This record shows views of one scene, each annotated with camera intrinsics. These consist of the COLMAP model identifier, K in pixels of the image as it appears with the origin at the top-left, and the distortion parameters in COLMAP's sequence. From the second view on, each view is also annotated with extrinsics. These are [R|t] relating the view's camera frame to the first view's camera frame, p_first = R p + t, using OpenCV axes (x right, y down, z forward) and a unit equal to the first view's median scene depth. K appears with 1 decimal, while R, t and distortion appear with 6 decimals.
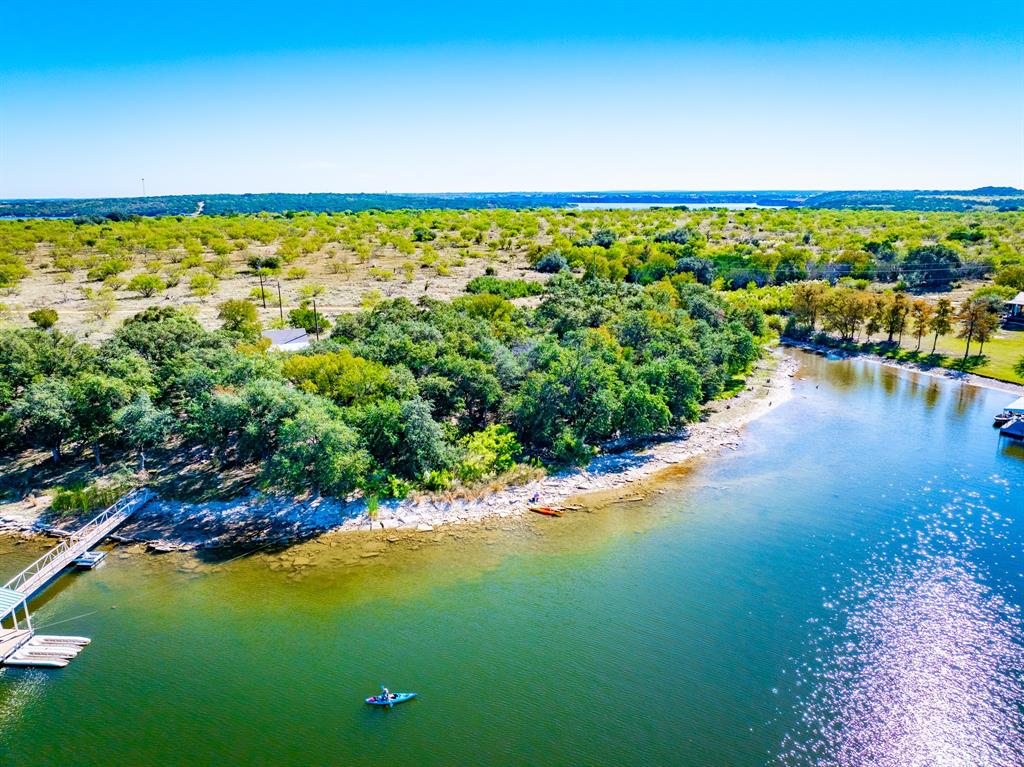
lens RADIAL K [[721.3, 0, 513.9], [0, 721.3, 376.4], [0, 0, 1]] dist [-0.036394, 0.000053]
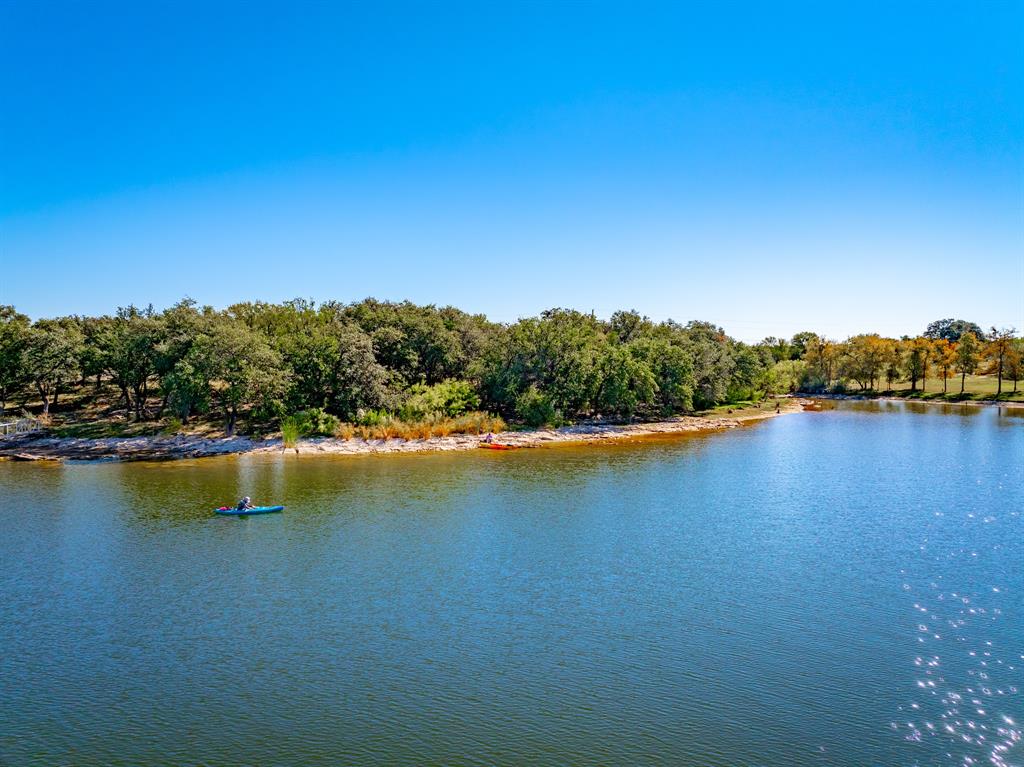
lens RADIAL K [[721.3, 0, 513.9], [0, 721.3, 376.4], [0, 0, 1]] dist [-0.036394, 0.000053]
pose [[0.999342, 0.007007, -0.035578, 0.083178], [-0.014590, 0.975923, -0.217627, 0.258122], [0.033196, 0.218003, 0.975383, 0.153901]]
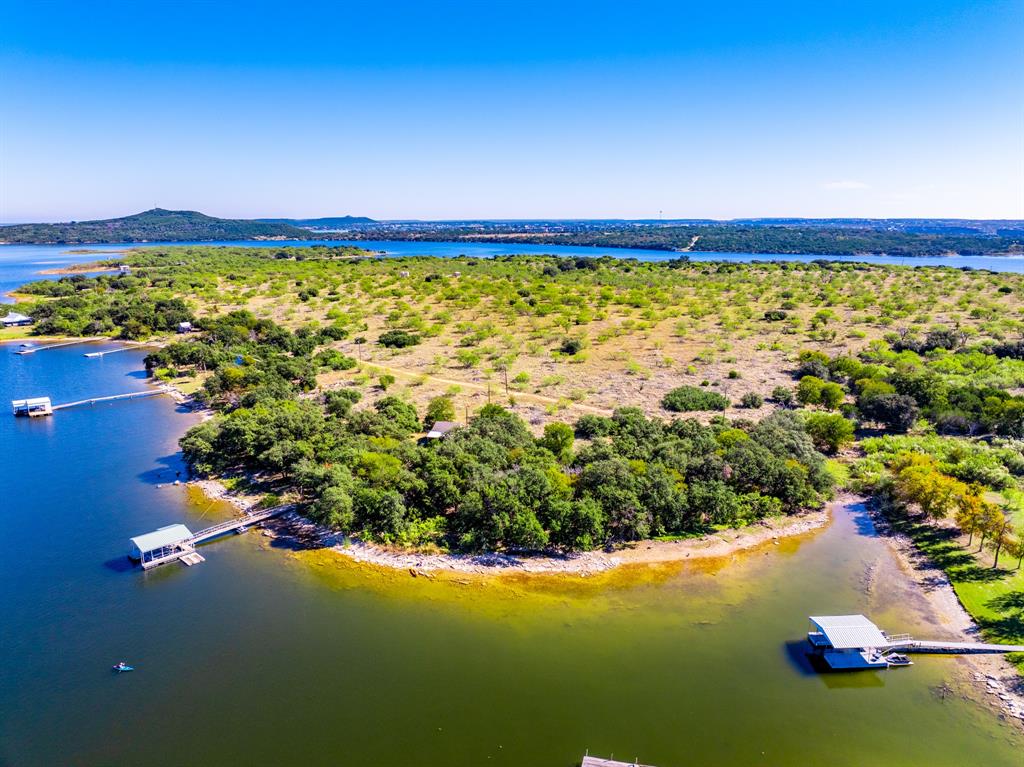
lens RADIAL K [[721.3, 0, 513.9], [0, 721.3, 376.4], [0, 0, 1]] dist [-0.036394, 0.000053]
pose [[0.767356, 0.137524, -0.626300, 1.161957], [-0.154948, 0.987553, 0.027003, -0.343279], [0.622218, 0.076324, 0.779114, -0.247286]]
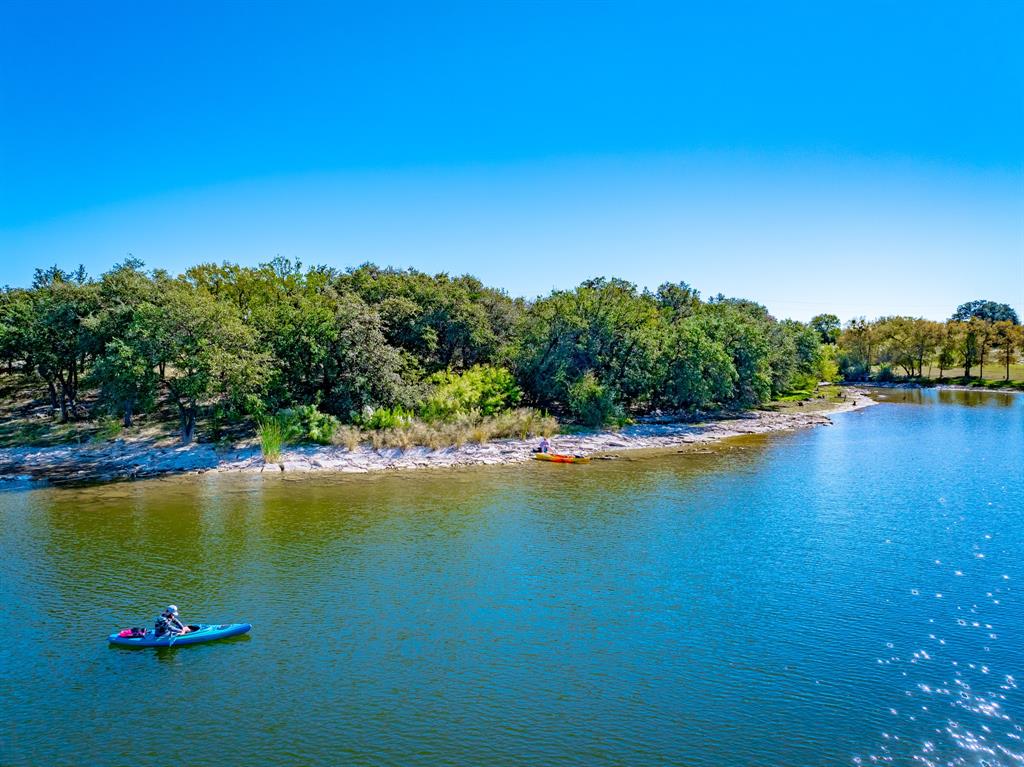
lens RADIAL K [[721.3, 0, 513.9], [0, 721.3, 376.4], [0, 0, 1]] dist [-0.036394, 0.000053]
pose [[0.999972, 0.007353, -0.001032, 0.005010], [-0.007412, 0.980217, -0.197786, 0.213665], [-0.000443, 0.197788, 0.980245, 0.354702]]
